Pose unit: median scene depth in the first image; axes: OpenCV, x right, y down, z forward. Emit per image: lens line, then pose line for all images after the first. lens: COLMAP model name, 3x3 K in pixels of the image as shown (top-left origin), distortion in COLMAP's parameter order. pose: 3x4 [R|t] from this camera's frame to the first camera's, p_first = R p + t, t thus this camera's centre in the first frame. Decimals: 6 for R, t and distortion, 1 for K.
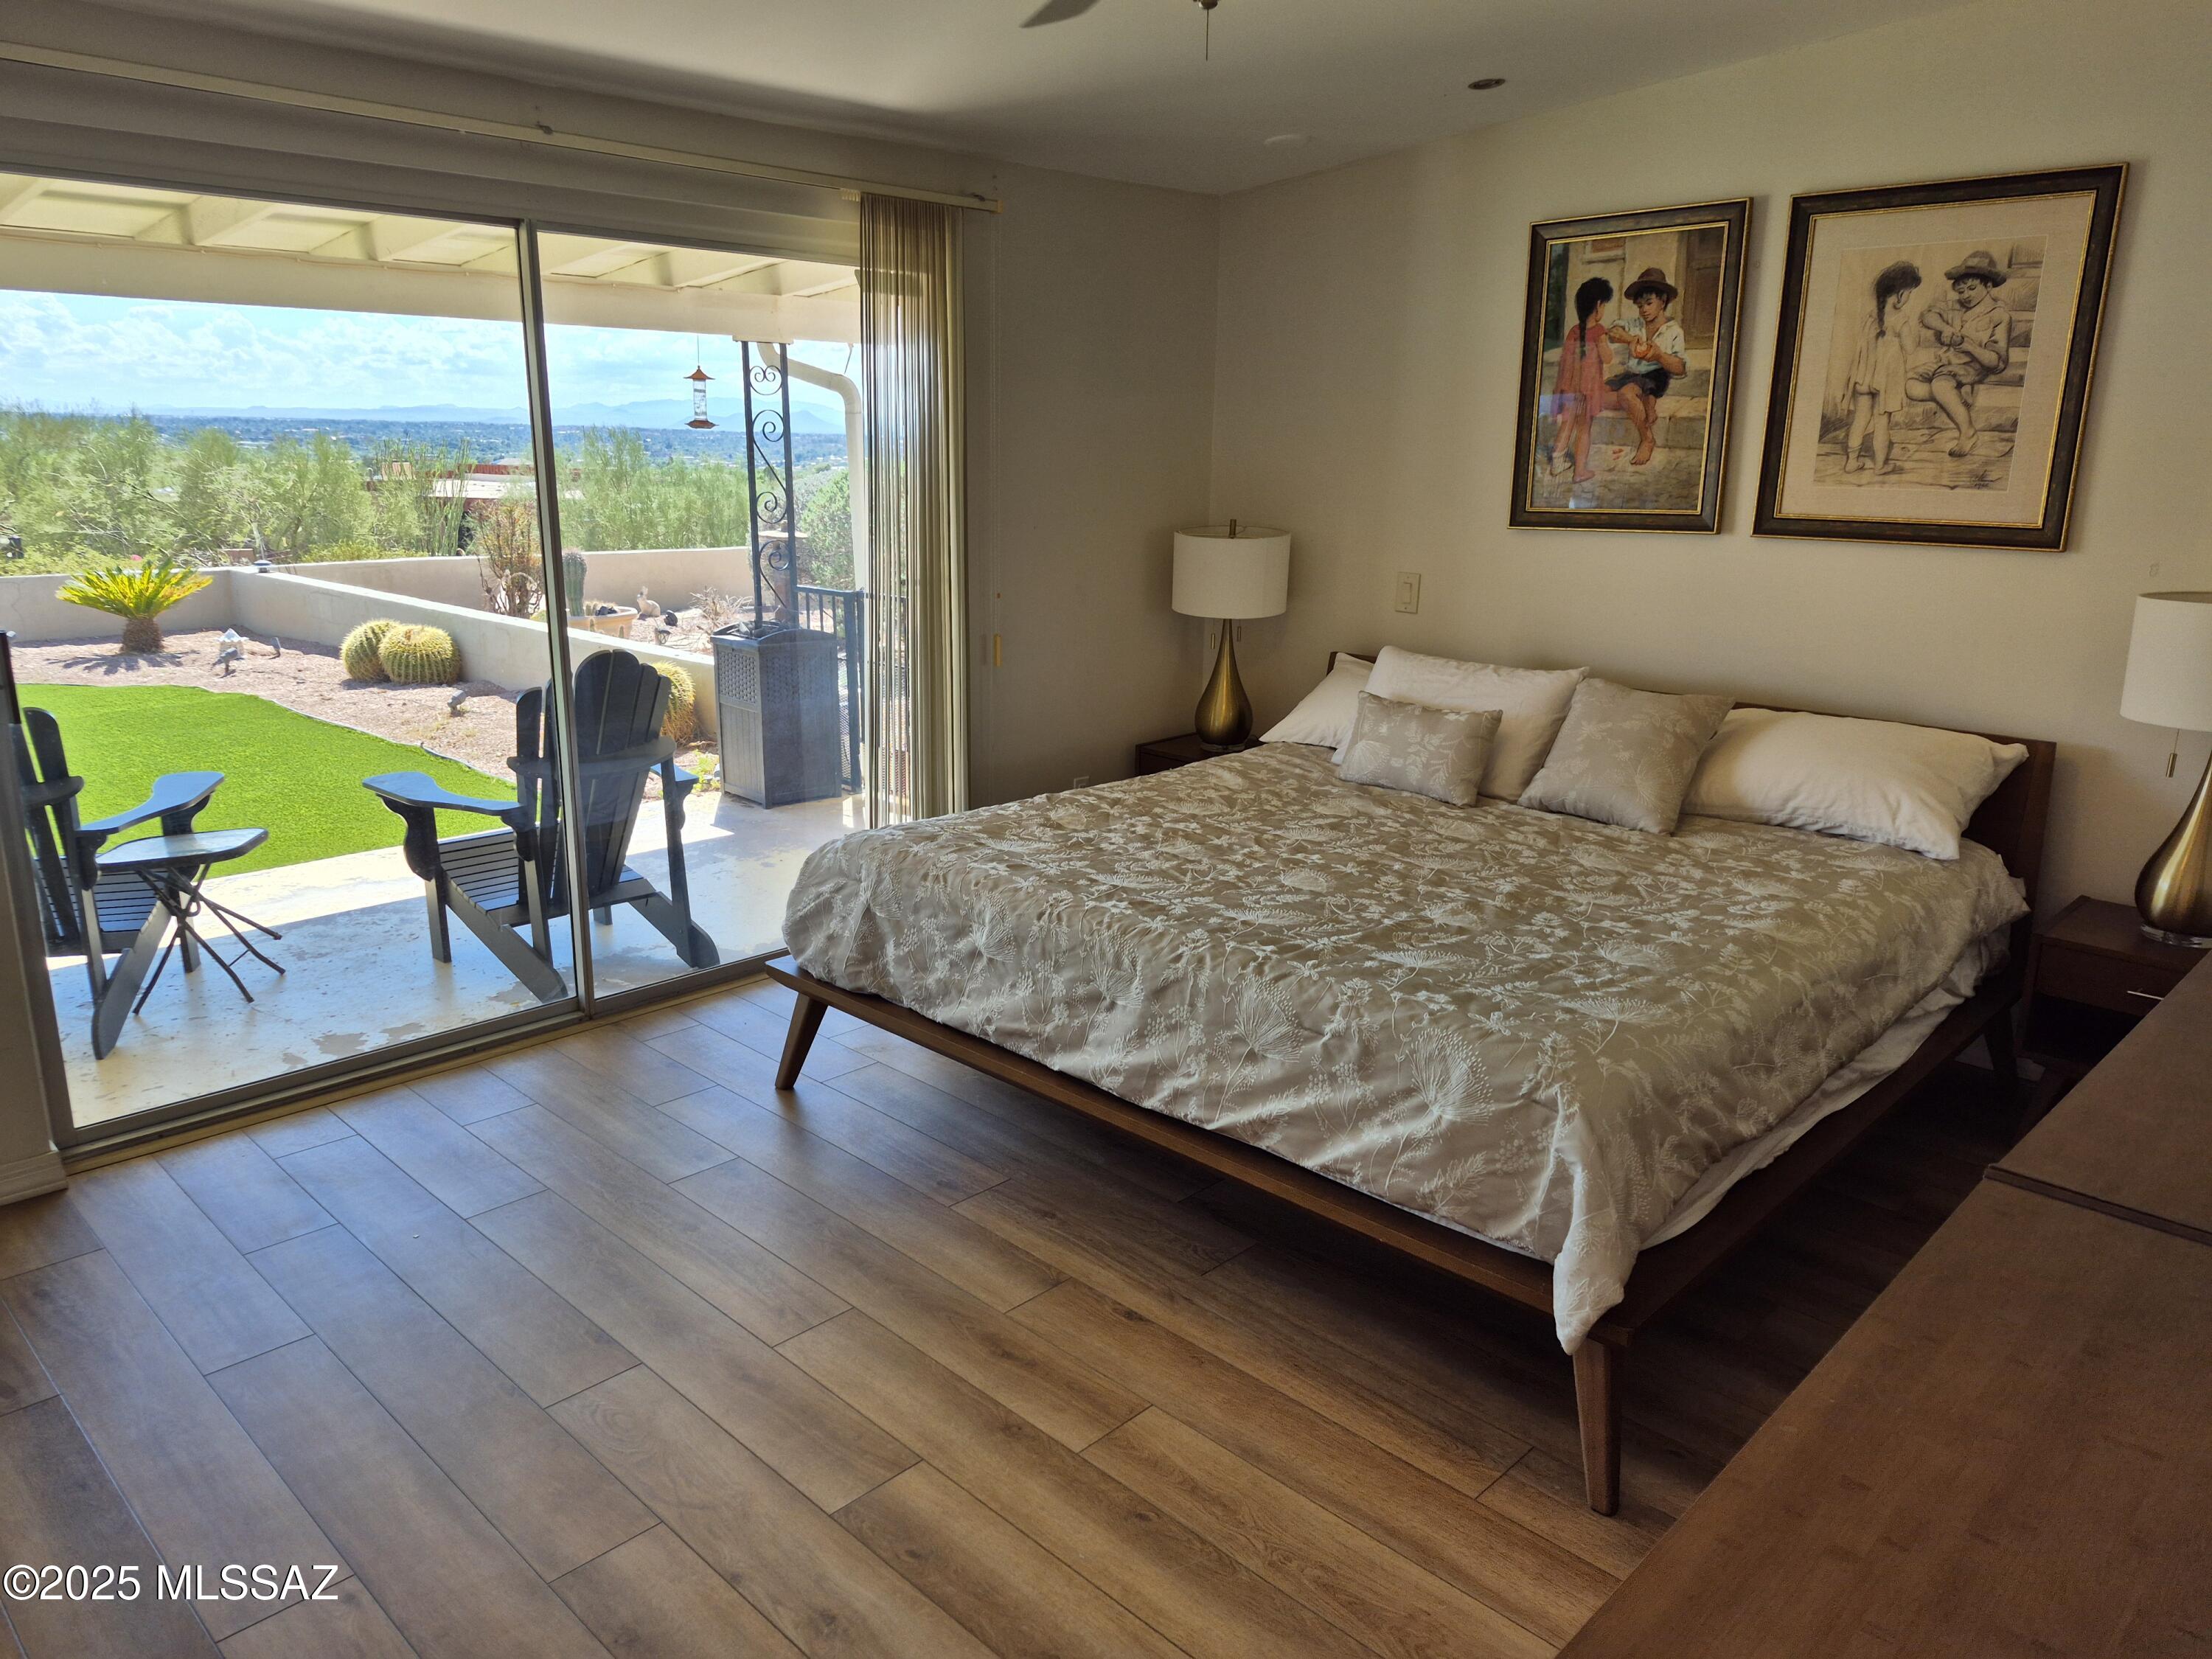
lens RADIAL K [[1525.9, 0, 1031.7], [0, 1525.9, 822.4], [0, 0, 1]] dist [0.091902, -0.081309]
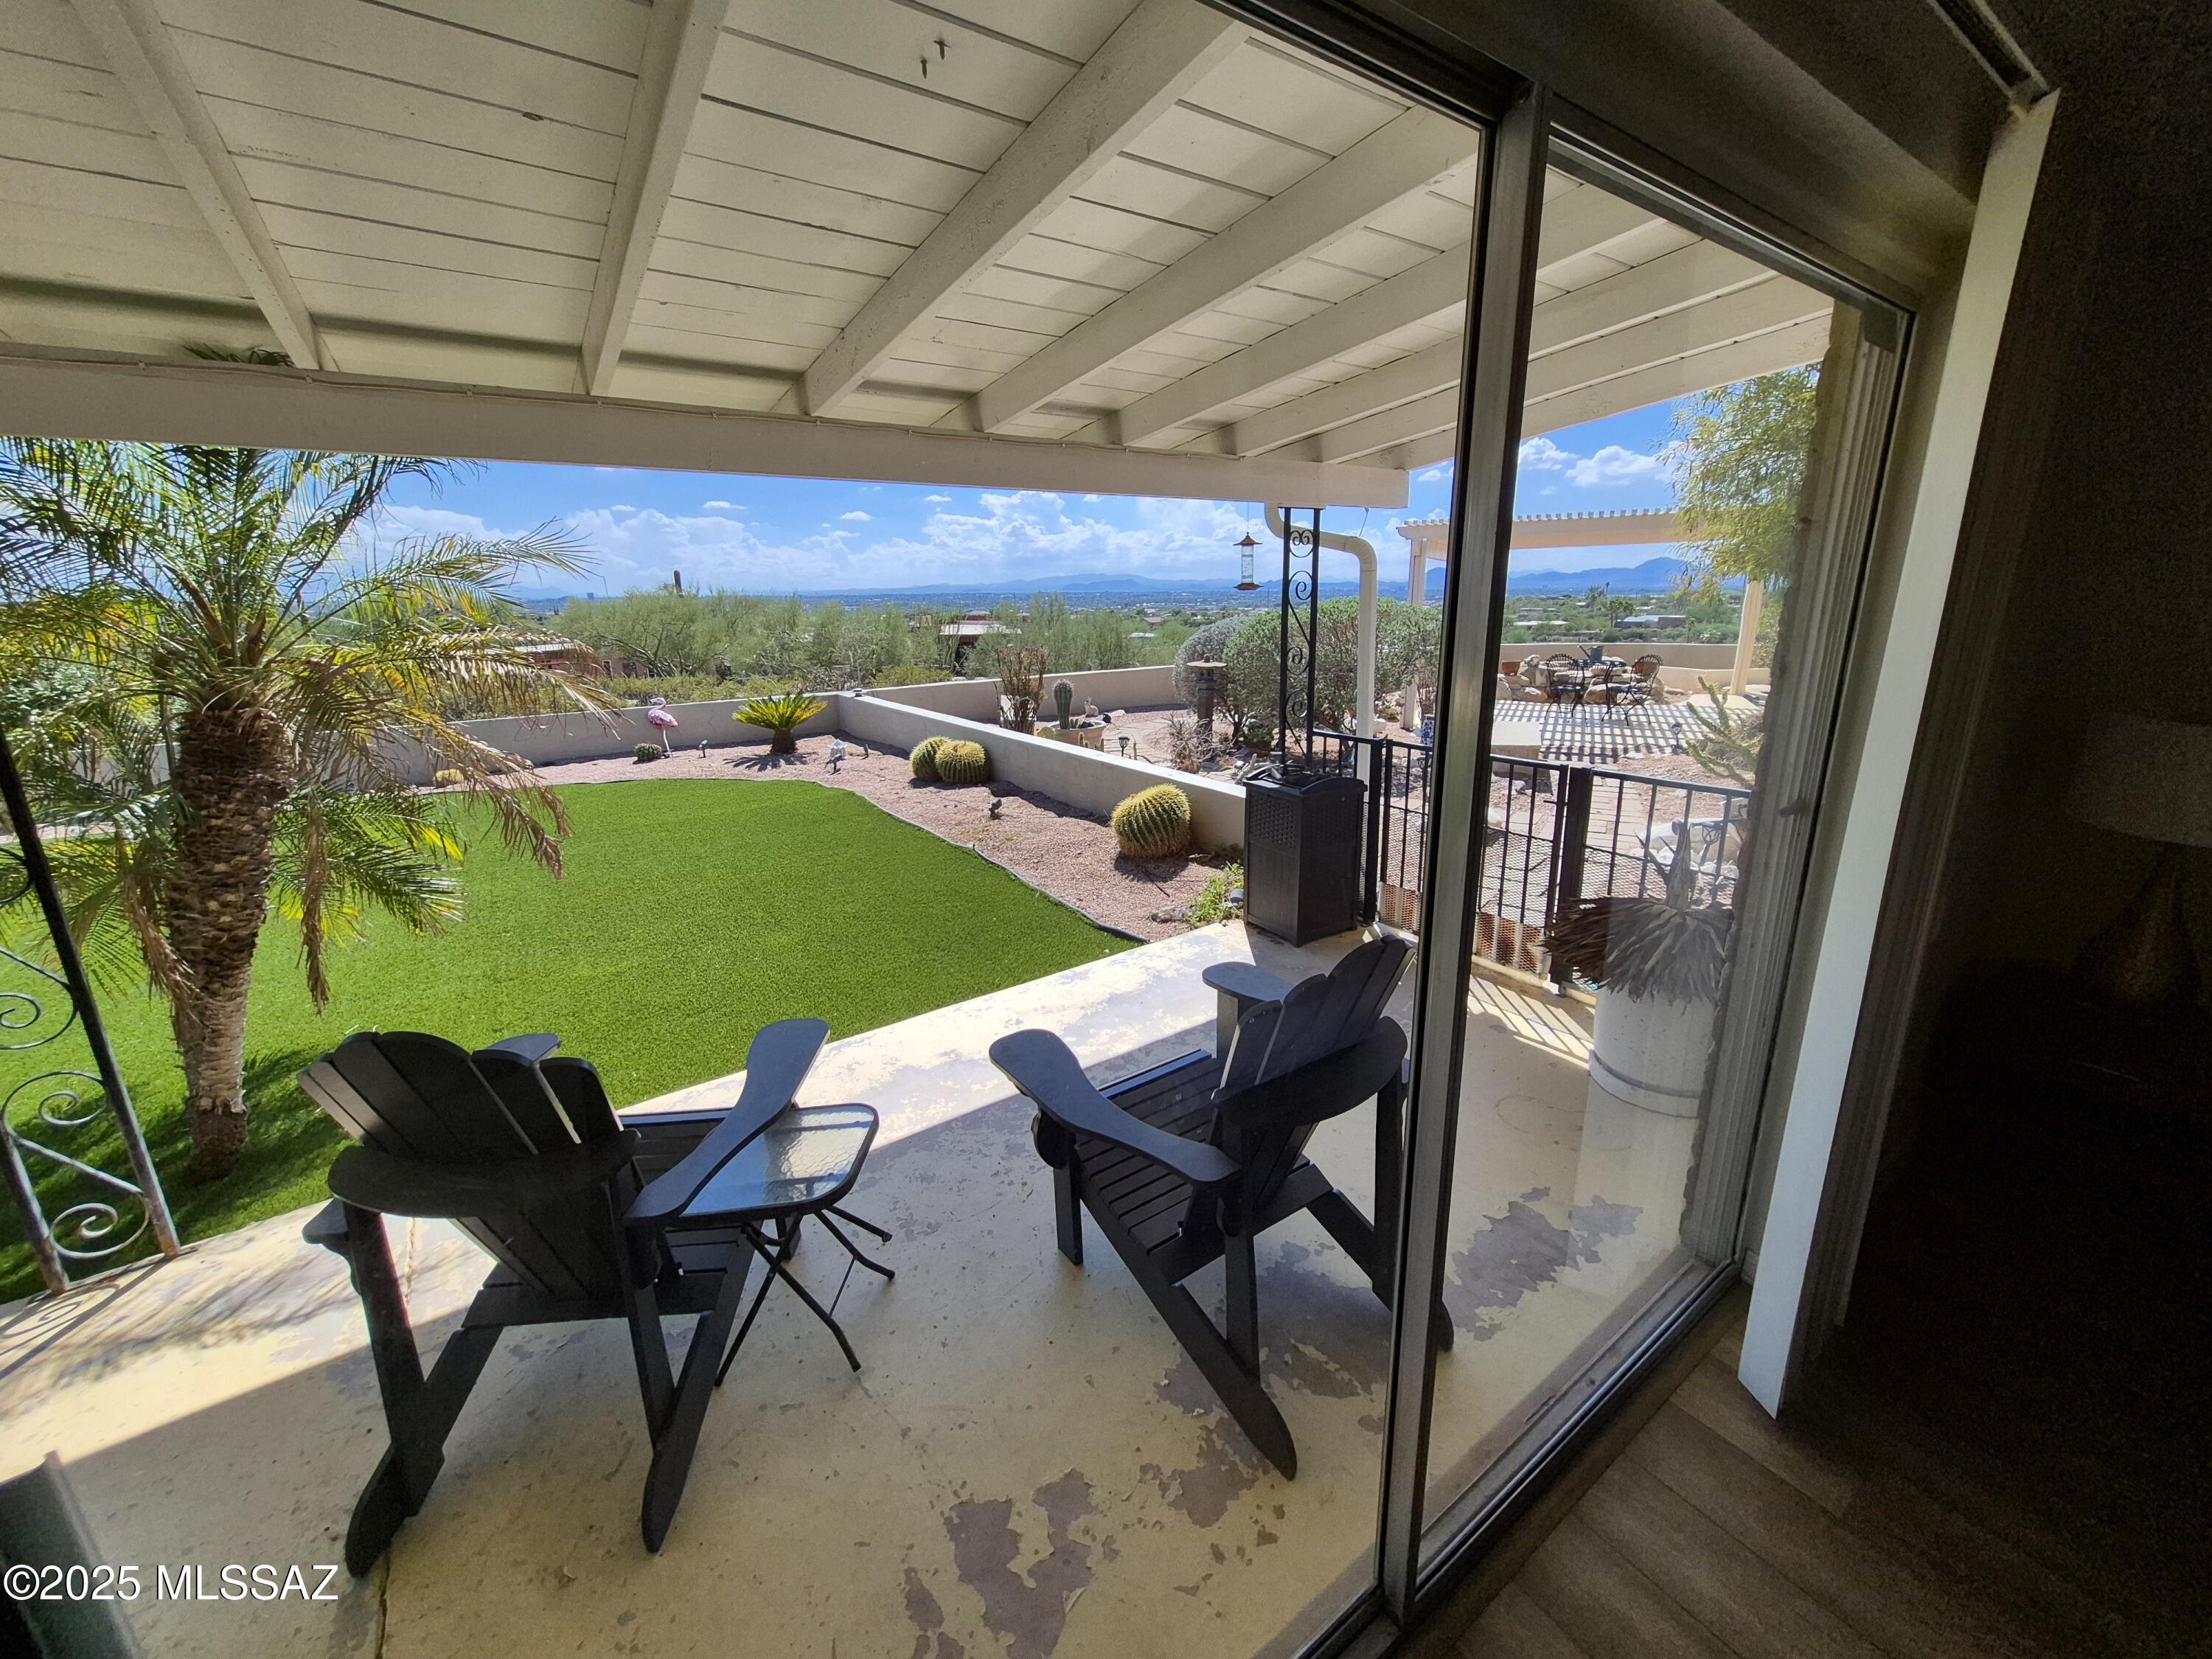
lens RADIAL K [[868.9, 0, 1124.2], [0, 868.9, 815.6], [0, 0, 1]] dist [-0.001252, -0.000590]
pose [[0.987854, 0.014393, -0.154716, -0.133220], [-0.013582, 0.999888, 0.006299, -0.067657], [0.154790, -0.004121, 0.987939, 0.257535]]
